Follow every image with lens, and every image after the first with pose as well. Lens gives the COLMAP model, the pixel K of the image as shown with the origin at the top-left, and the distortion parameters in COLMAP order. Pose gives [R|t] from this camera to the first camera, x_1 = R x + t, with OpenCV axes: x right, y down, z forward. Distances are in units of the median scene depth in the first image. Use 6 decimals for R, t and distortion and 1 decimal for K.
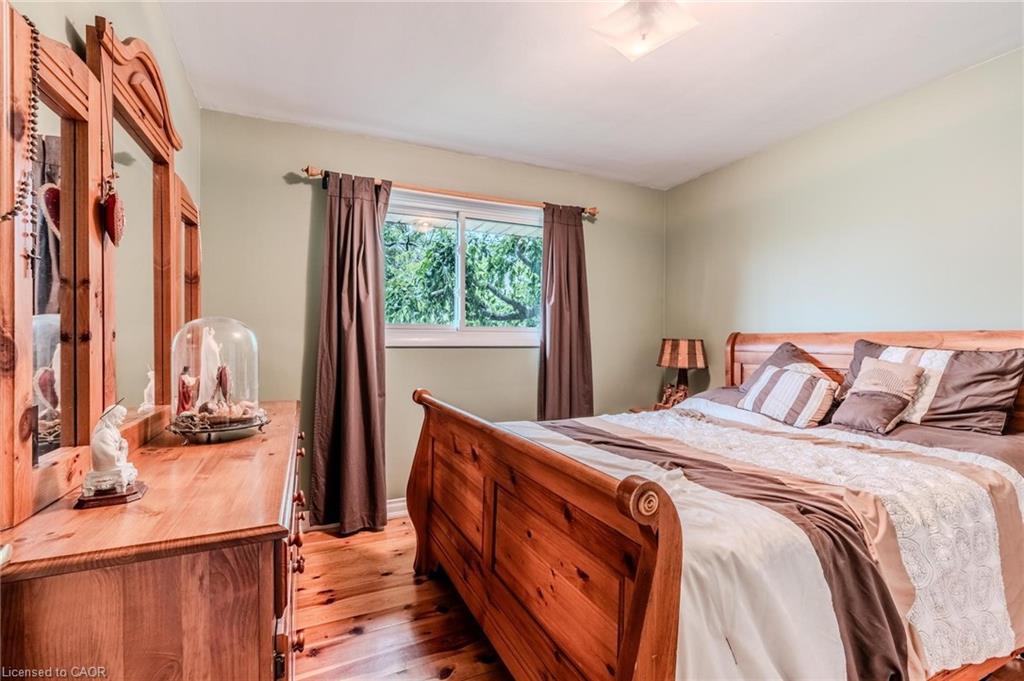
lens RADIAL K [[454.9, 0, 511.8], [0, 454.9, 339.3], [0, 0, 1]] dist [0.000443, -0.000472]
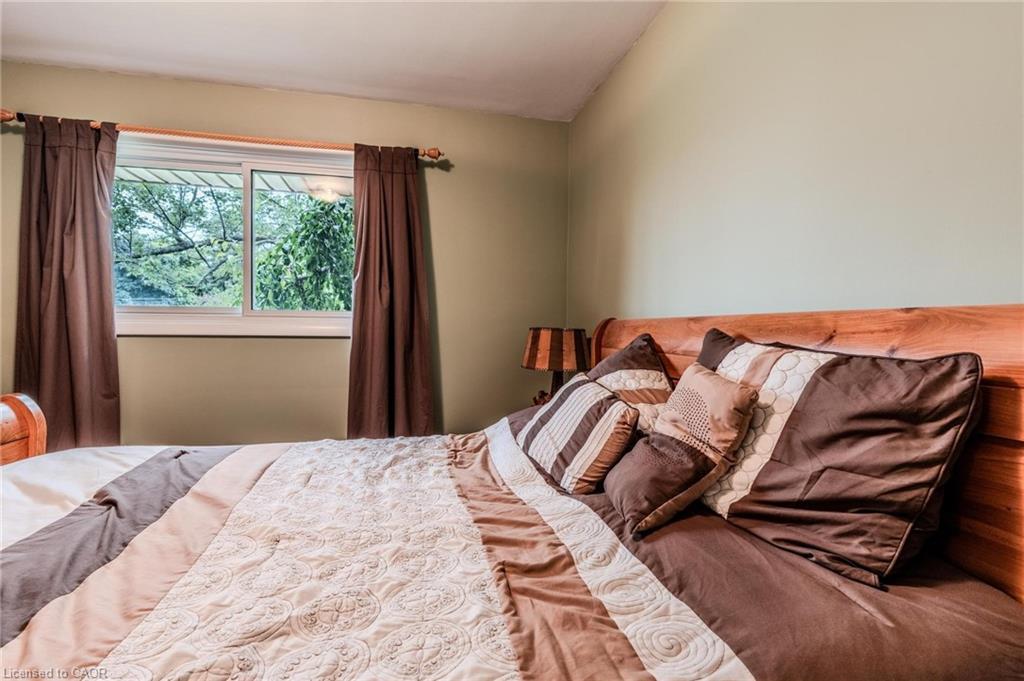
lens RADIAL K [[454.9, 0, 512.8], [0, 454.9, 333.0], [0, 0, 1]] dist [0.000443, -0.000472]
pose [[0.977719, 0.006599, -0.209813, 0.768194], [-0.004806, 0.999947, 0.009056, 0.001424], [0.209862, -0.007846, 0.977700, 0.513367]]
